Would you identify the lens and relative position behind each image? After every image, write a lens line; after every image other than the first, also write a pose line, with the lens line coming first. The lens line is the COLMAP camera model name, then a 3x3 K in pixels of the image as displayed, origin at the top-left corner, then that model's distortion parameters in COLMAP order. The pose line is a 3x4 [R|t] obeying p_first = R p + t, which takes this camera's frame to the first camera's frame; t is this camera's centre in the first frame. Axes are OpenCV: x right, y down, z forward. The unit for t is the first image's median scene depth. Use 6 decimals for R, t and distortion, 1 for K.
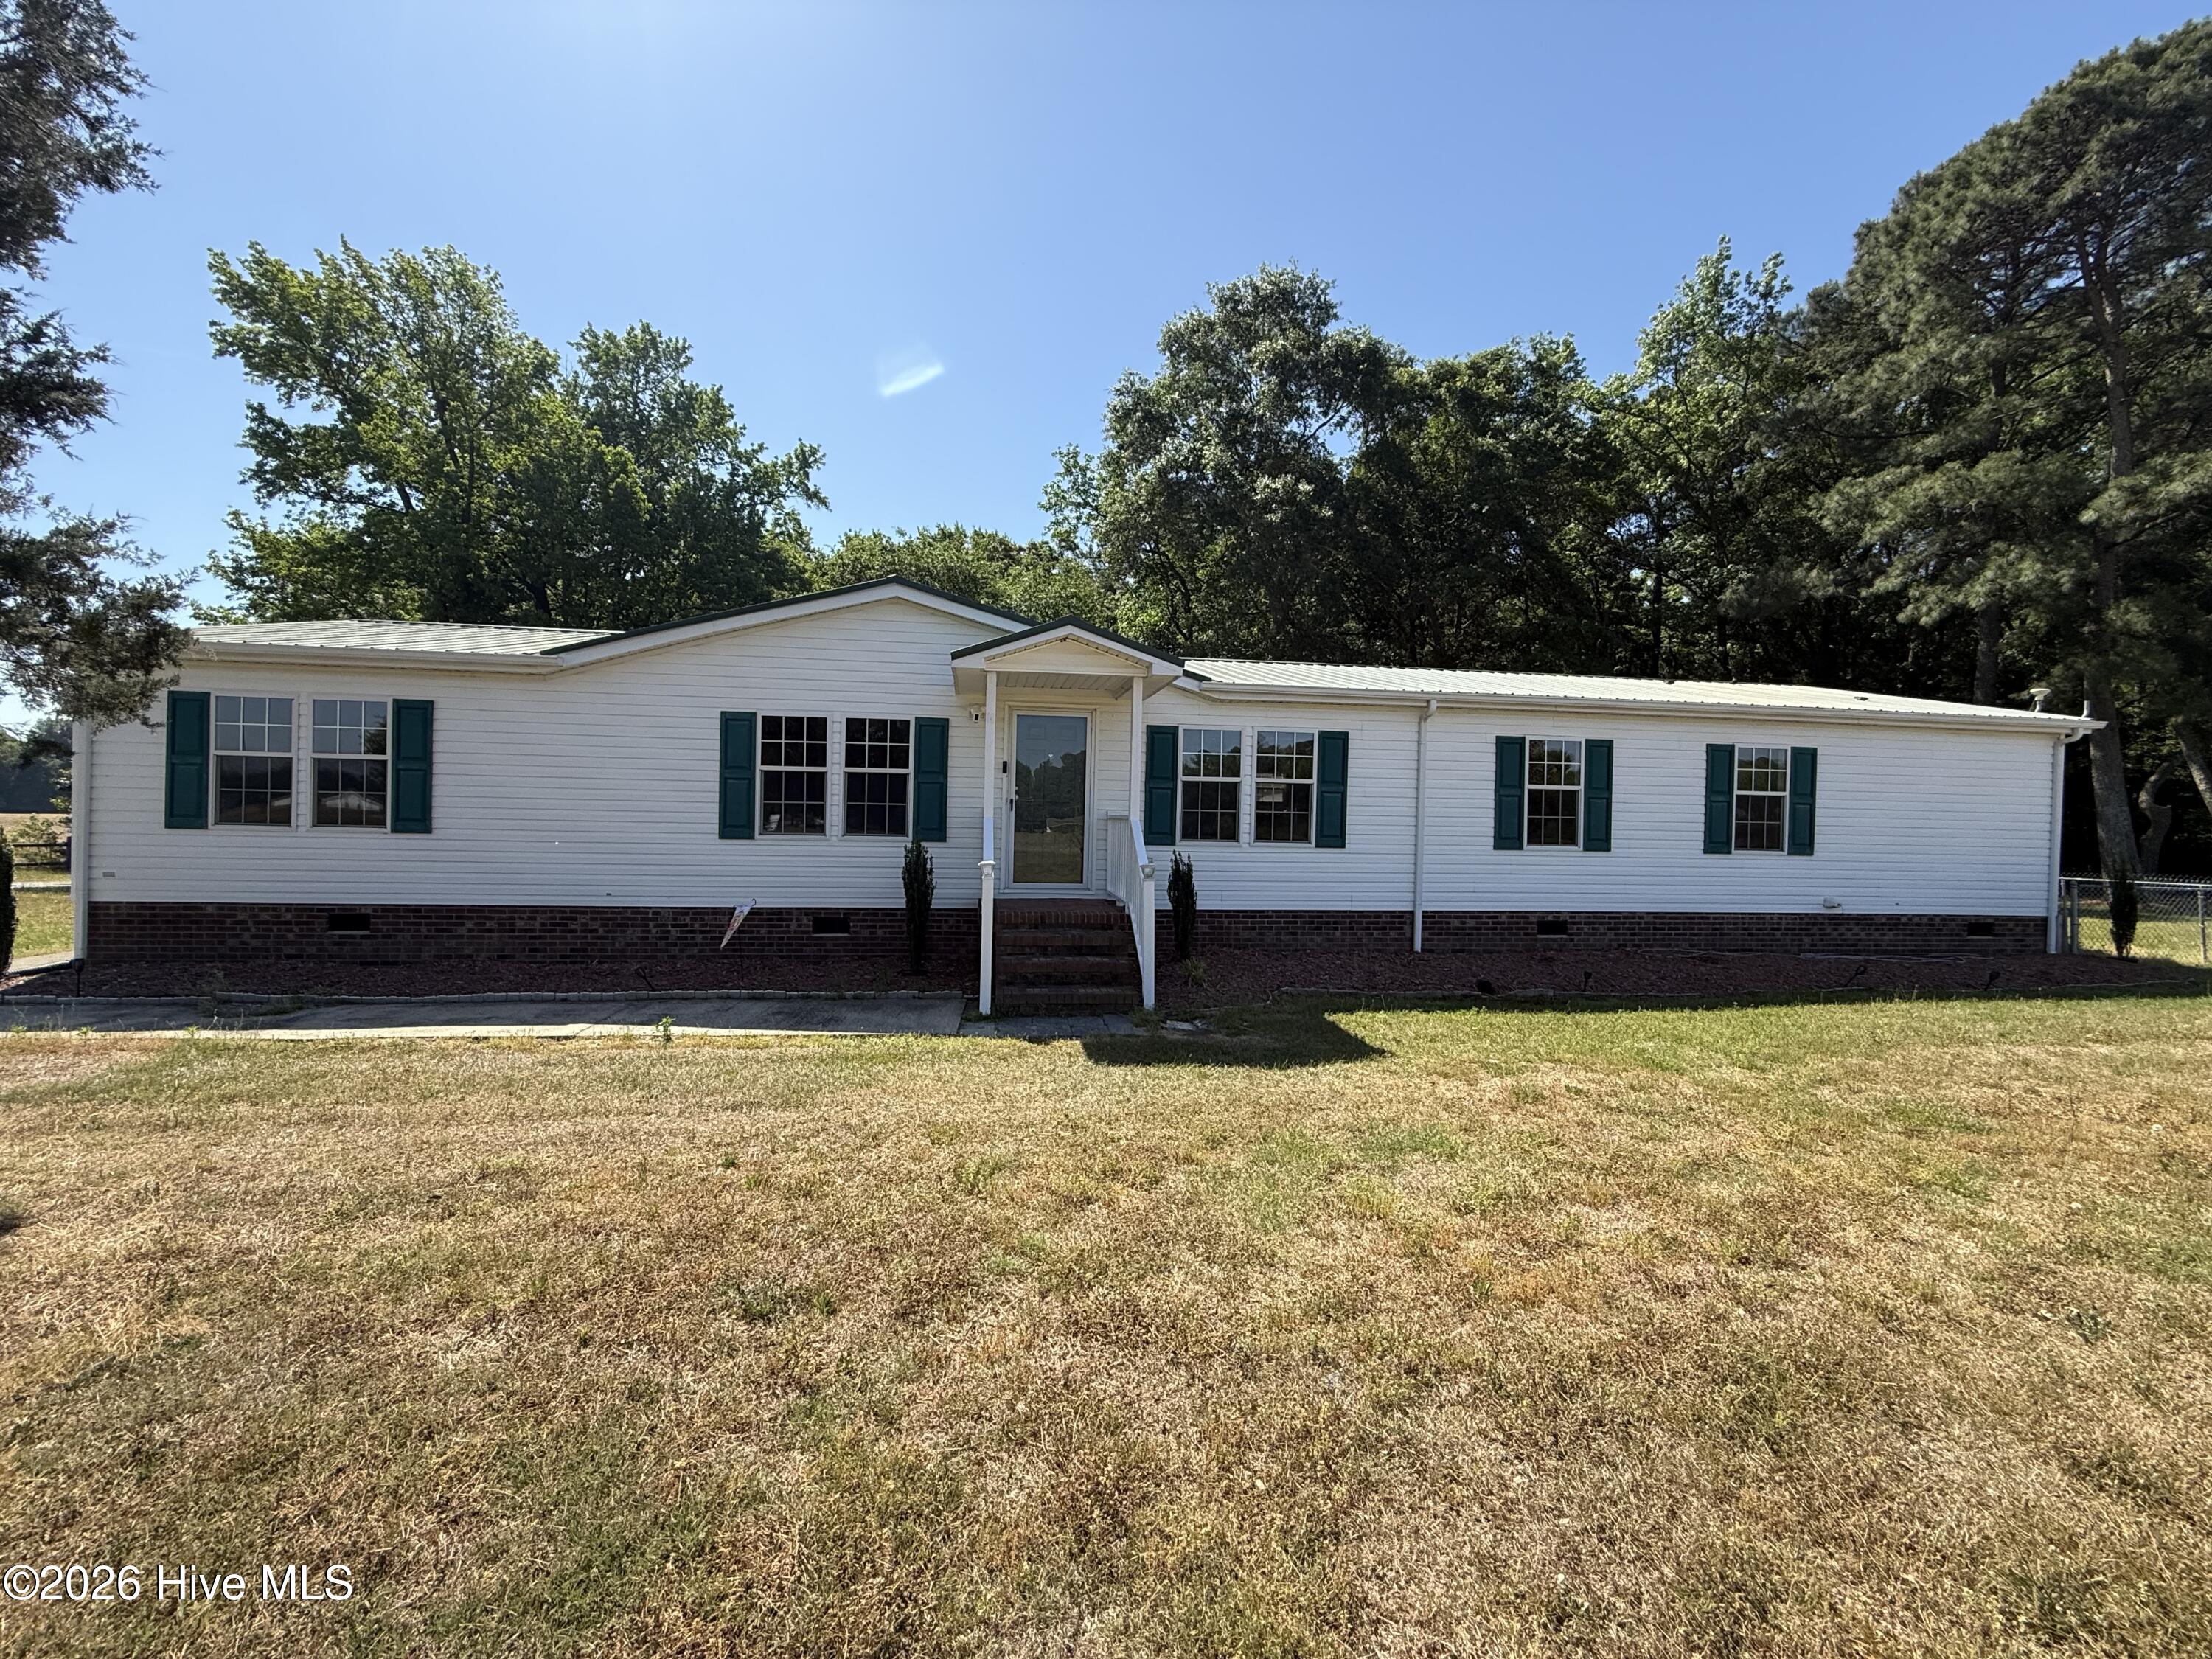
lens RADIAL K [[883.9, 0, 1106.0], [0, 883.9, 829.5], [0, 0, 1]] dist [0.000362, -0.000280]
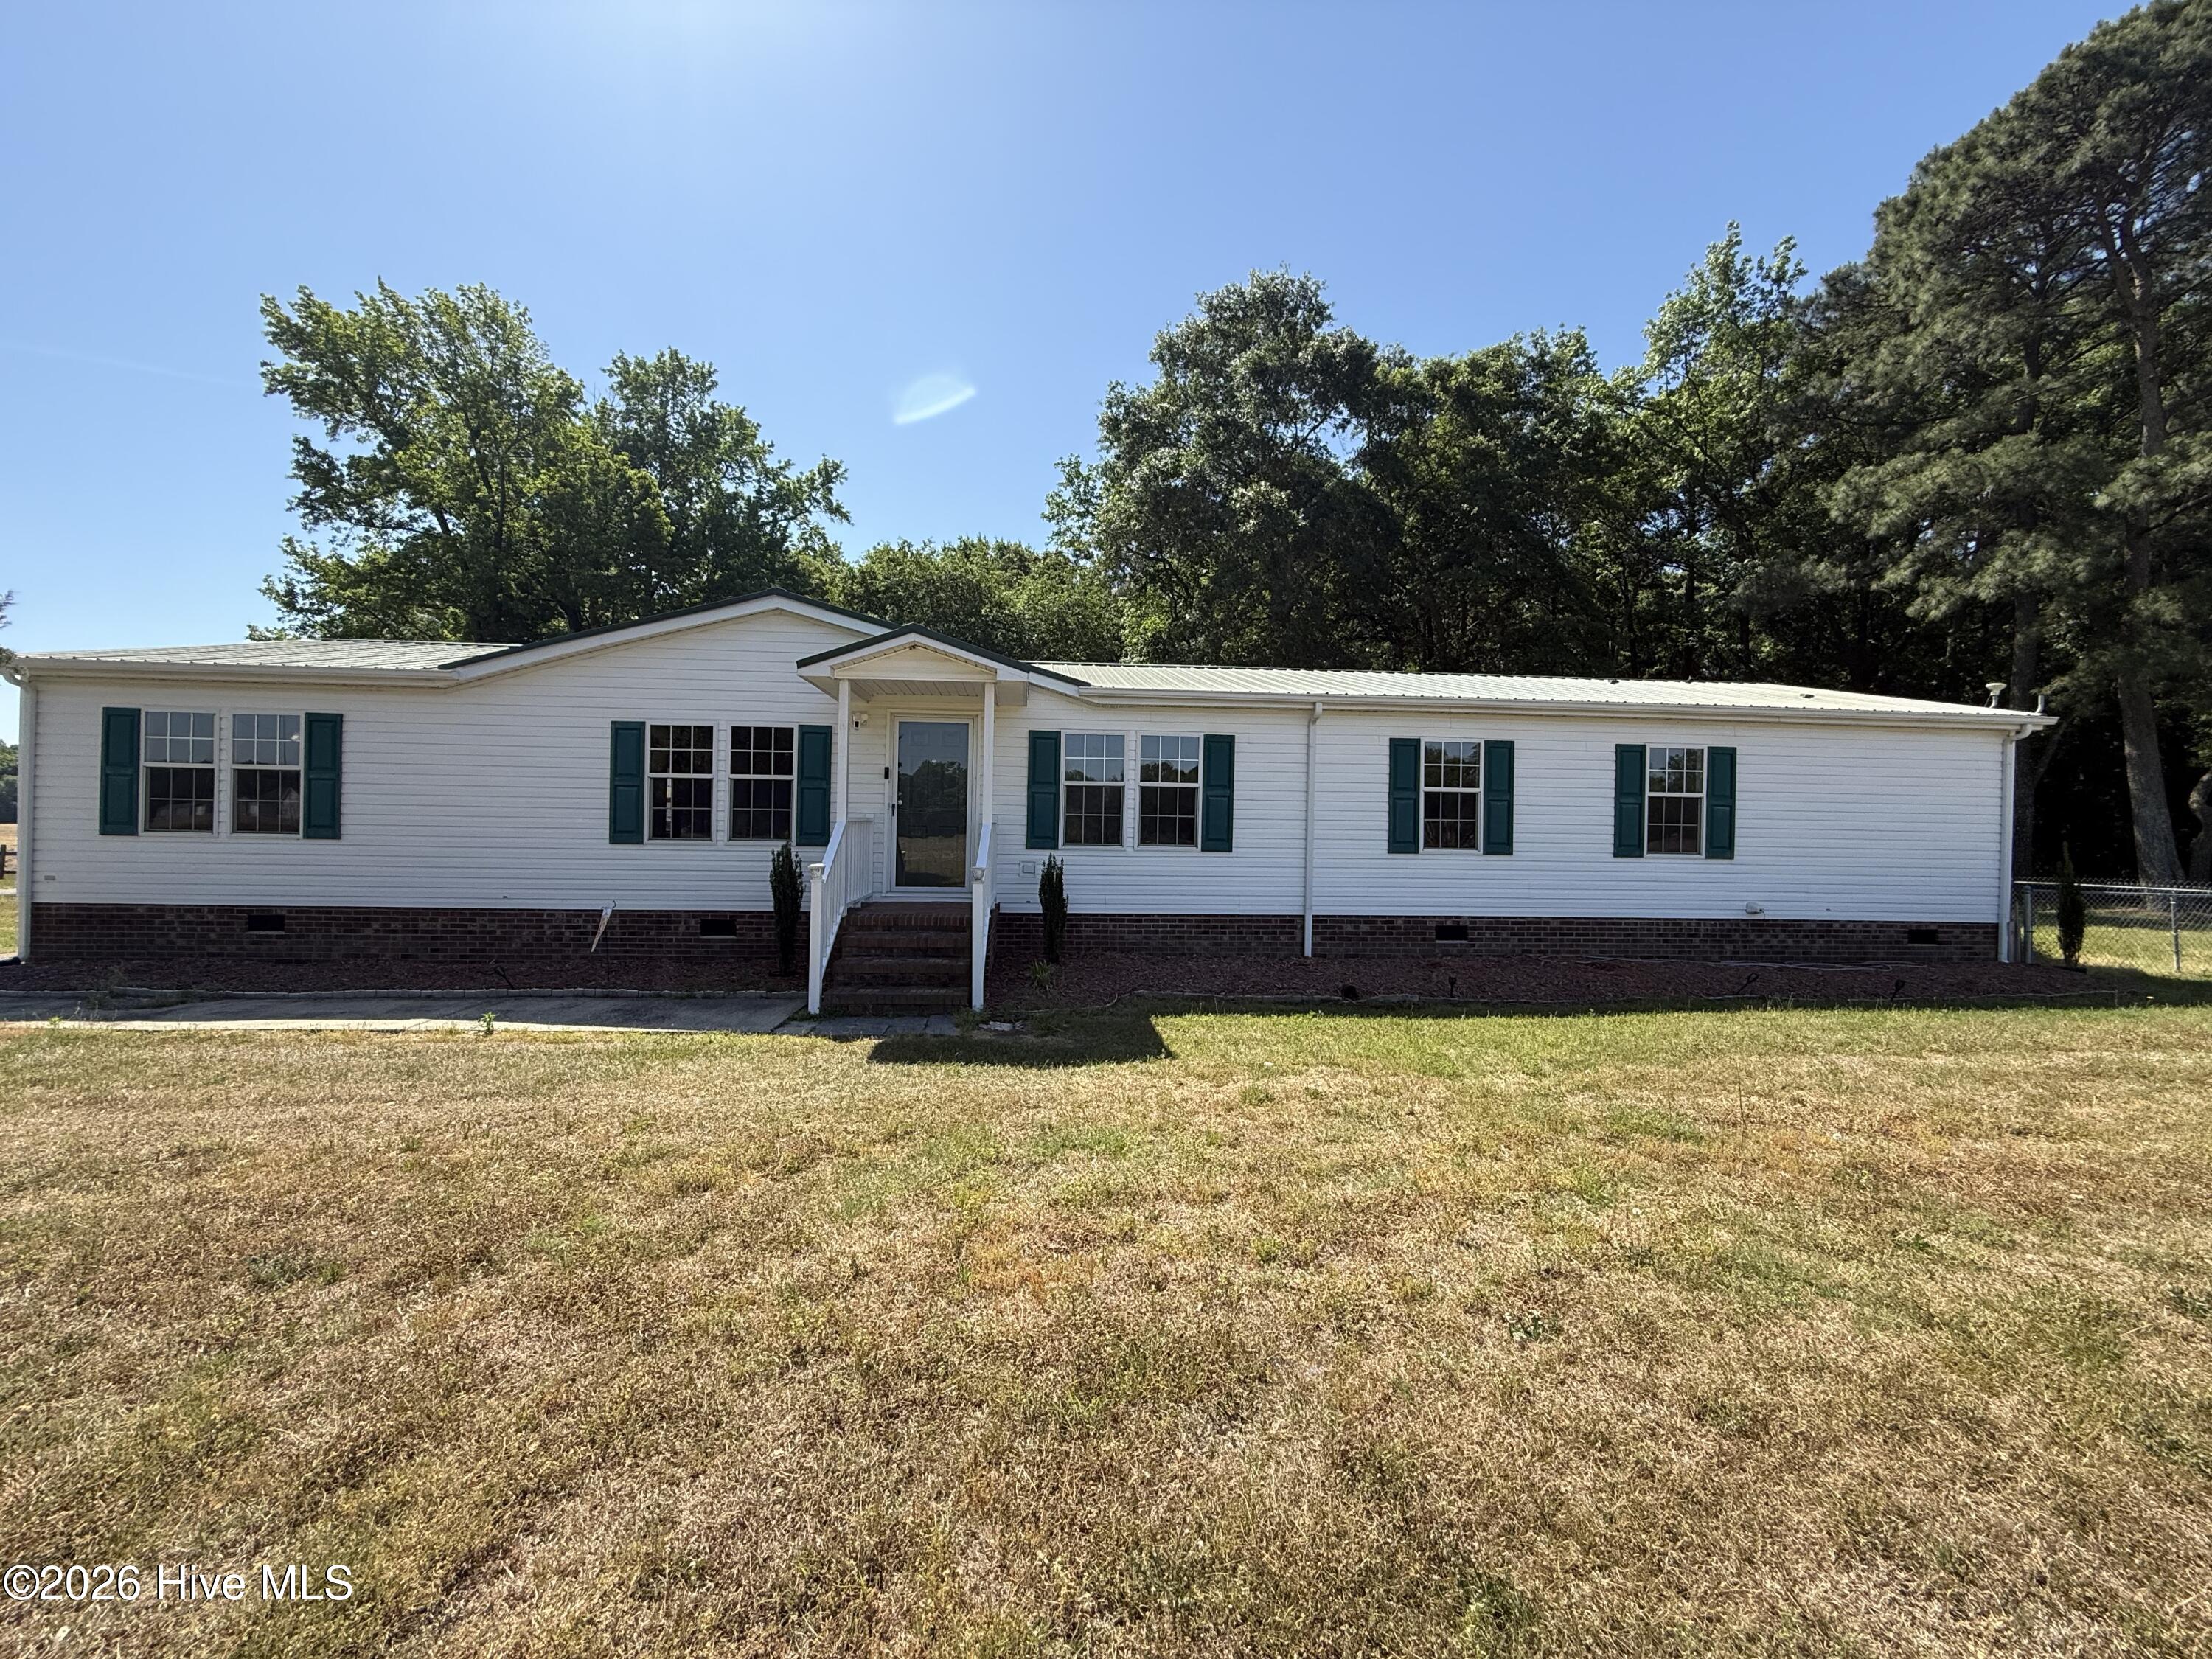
lens RADIAL K [[883.9, 0, 1106.0], [0, 883.9, 829.5], [0, 0, 1]] dist [0.000362, -0.000280]
pose [[0.998317, -0.003243, -0.057905, 0.160579], [0.002747, 0.999959, -0.008631, 0.003410], [0.057931, 0.008458, 0.998285, -0.002619]]
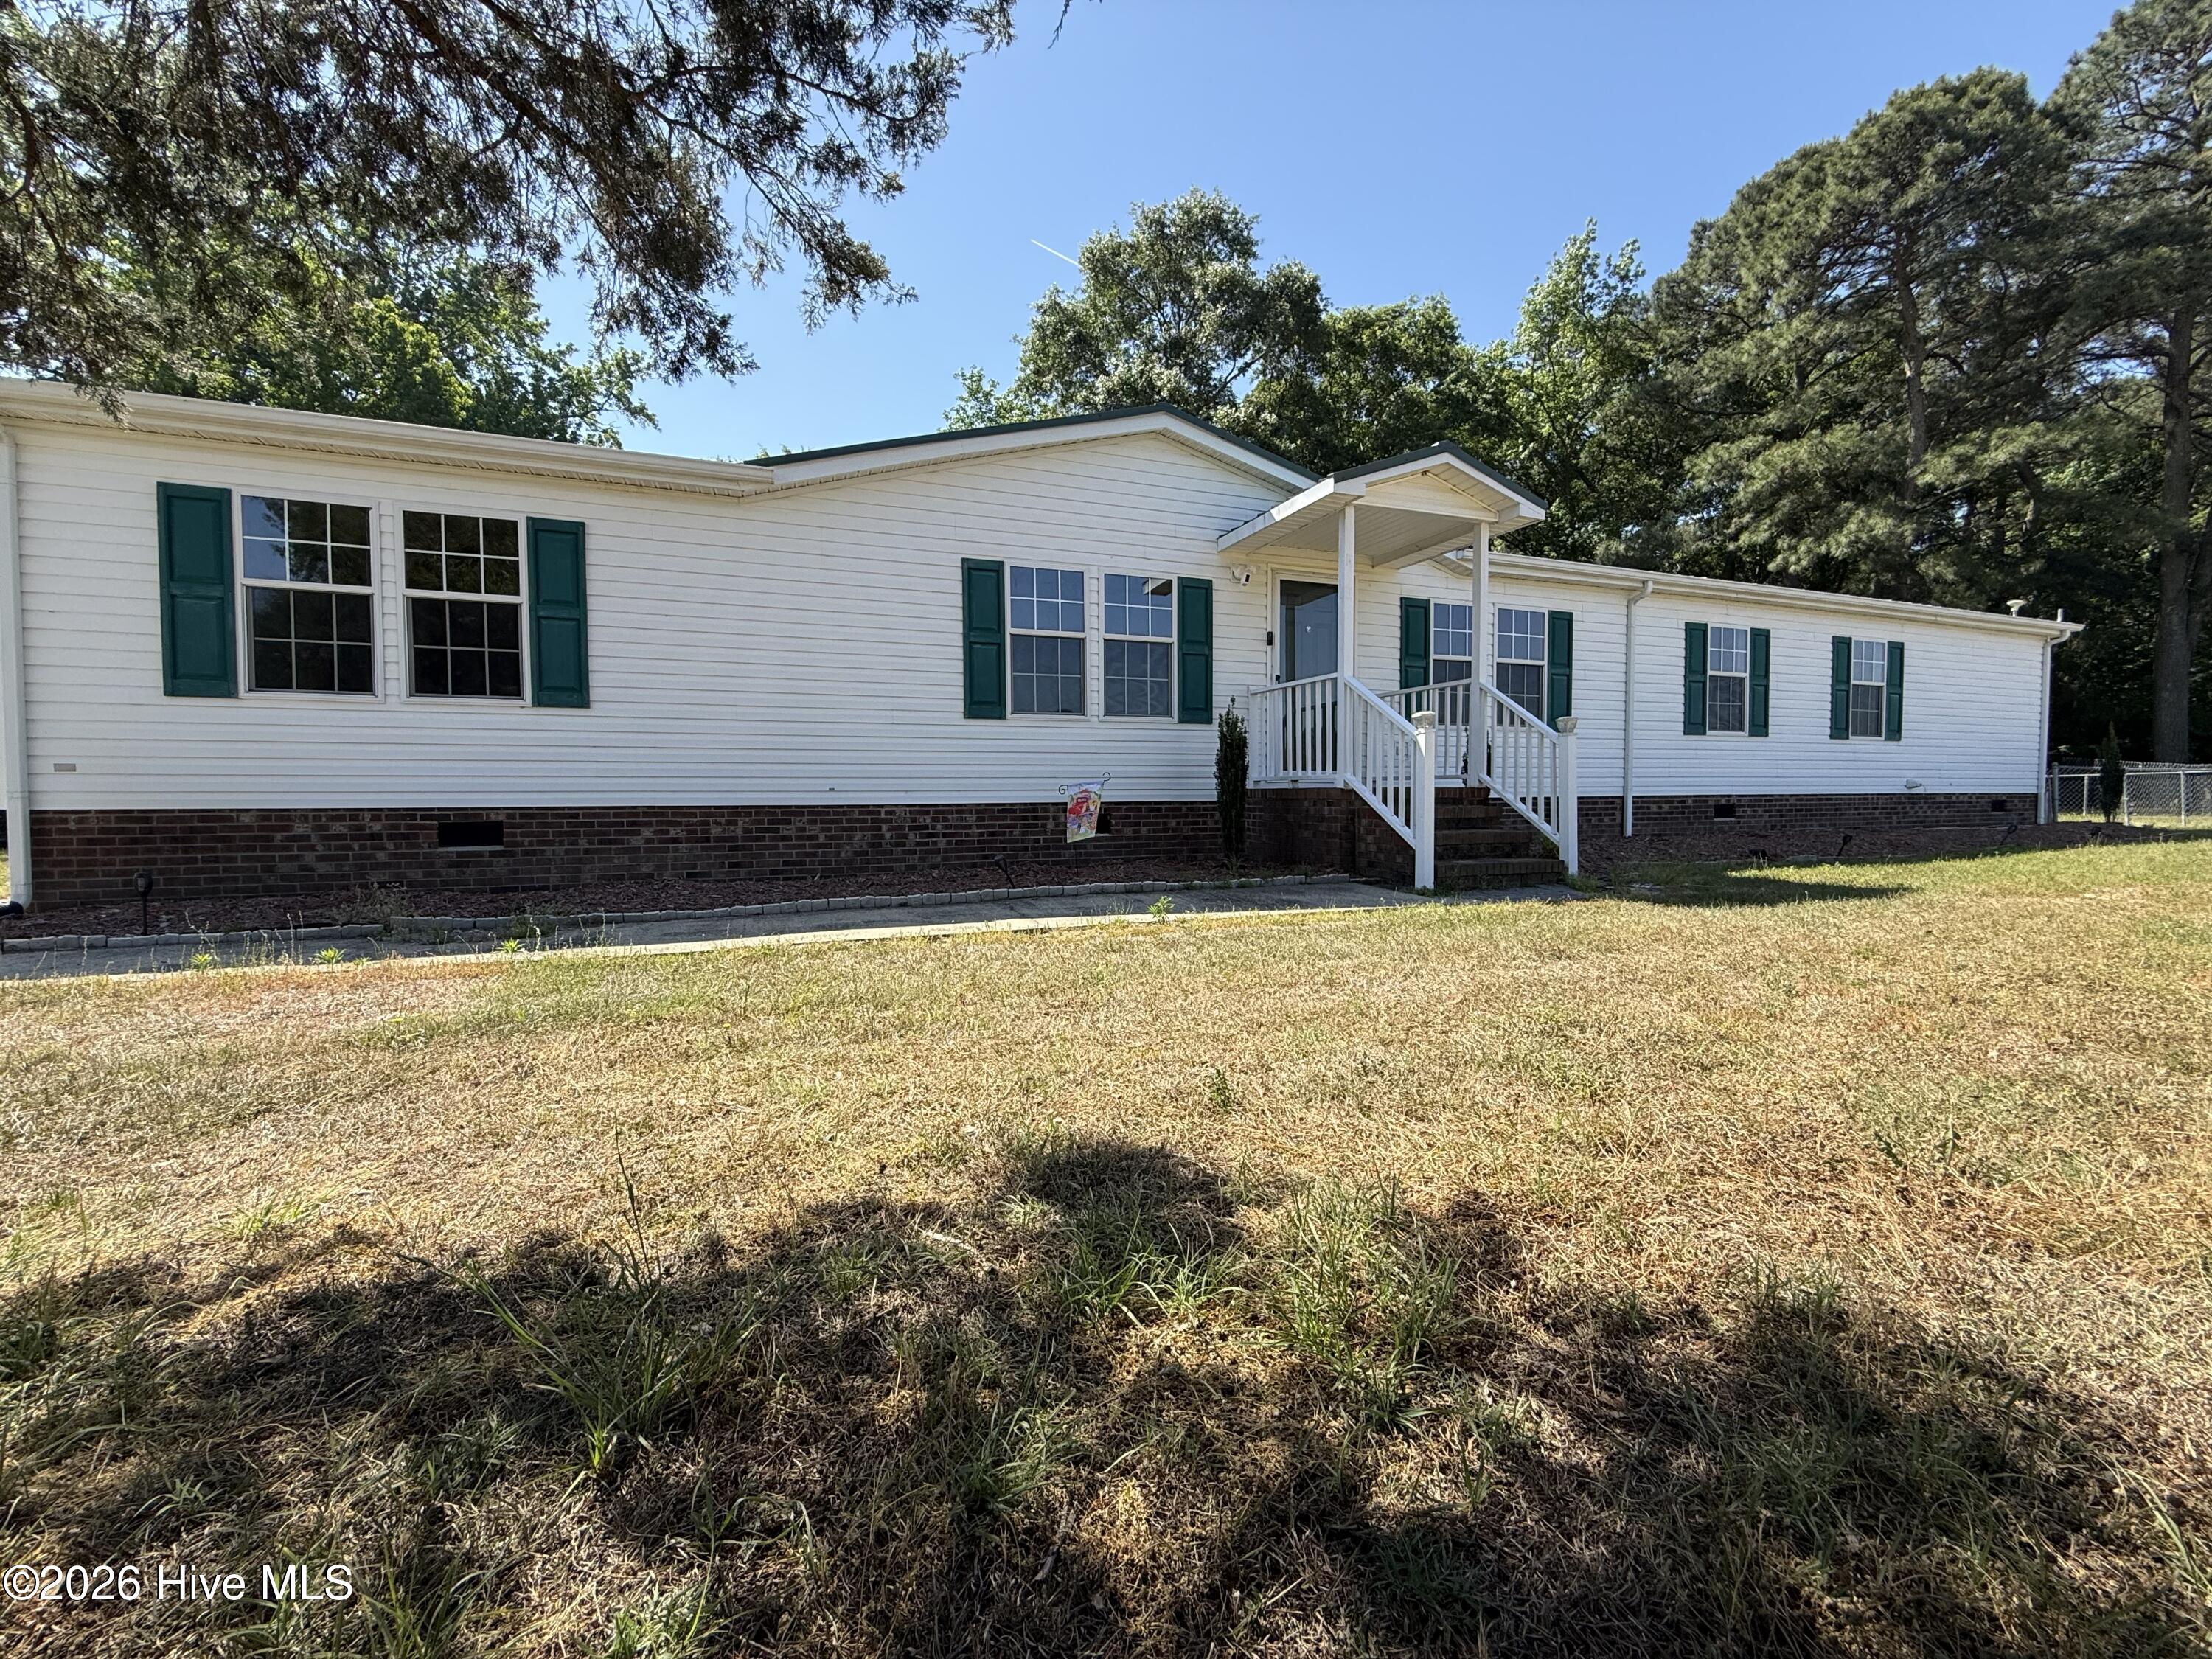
lens RADIAL K [[883.9, 0, 1106.0], [0, 883.9, 829.5], [0, 0, 1]] dist [0.000362, -0.000280]
pose [[0.971801, -0.035978, 0.233042, -0.395407], [0.029173, 0.999043, 0.032585, 0.069931], [-0.233992, -0.024867, 0.971921, 0.146234]]
